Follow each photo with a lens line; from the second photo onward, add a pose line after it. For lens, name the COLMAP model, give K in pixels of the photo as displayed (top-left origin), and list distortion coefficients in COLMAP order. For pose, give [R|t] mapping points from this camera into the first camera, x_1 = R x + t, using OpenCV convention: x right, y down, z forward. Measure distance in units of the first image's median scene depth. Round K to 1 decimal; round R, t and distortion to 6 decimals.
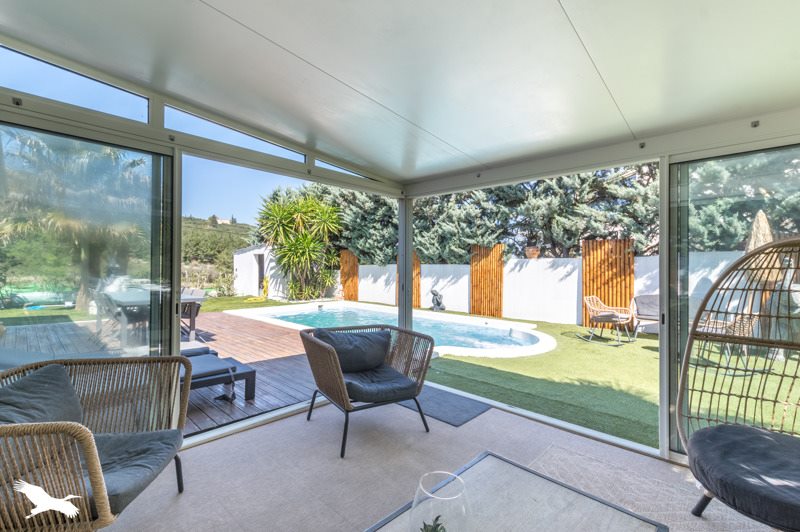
lens RADIAL K [[354.9, 0, 400.0], [0, 354.9, 266.0], [0, 0, 1]] dist [-0.001107, -0.000170]
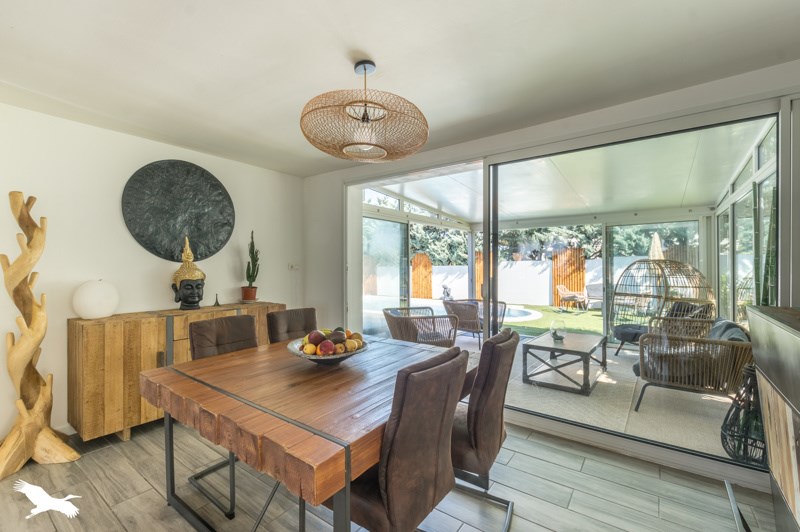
lens RADIAL K [[348.2, 0, 400.0], [0, 348.2, 266.0], [0, 0, 1]] dist [0.001498, 0.000059]
pose [[0.993455, -0.013771, 0.113387, -0.287339], [0.013527, 0.999904, 0.002920, -0.012131], [-0.113416, -0.001367, 0.993547, -0.381022]]
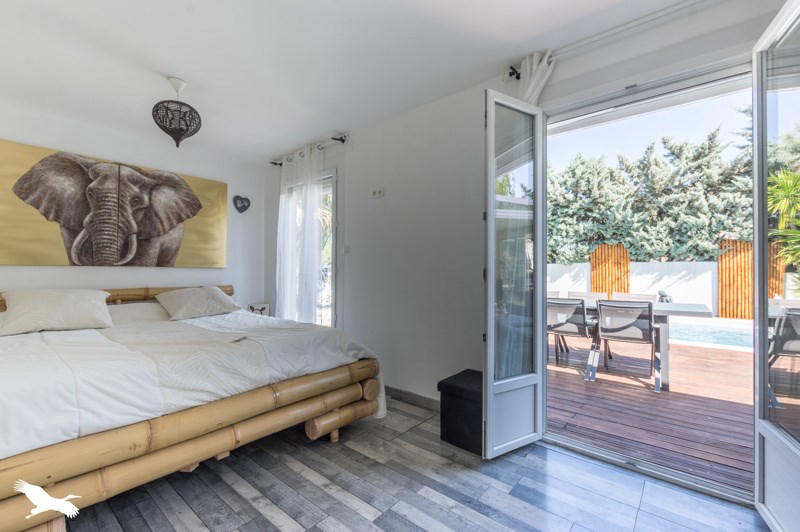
lens RADIAL K [[348.2, 0, 400.0], [0, 348.2, 266.0], [0, 0, 1]] dist [0.001498, 0.000059]
pose [[0.998626, -0.012957, 0.050769, -0.791123], [0.013164, 0.999906, -0.003753, 0.000886], [-0.050715, 0.004416, 0.998703, 0.201663]]
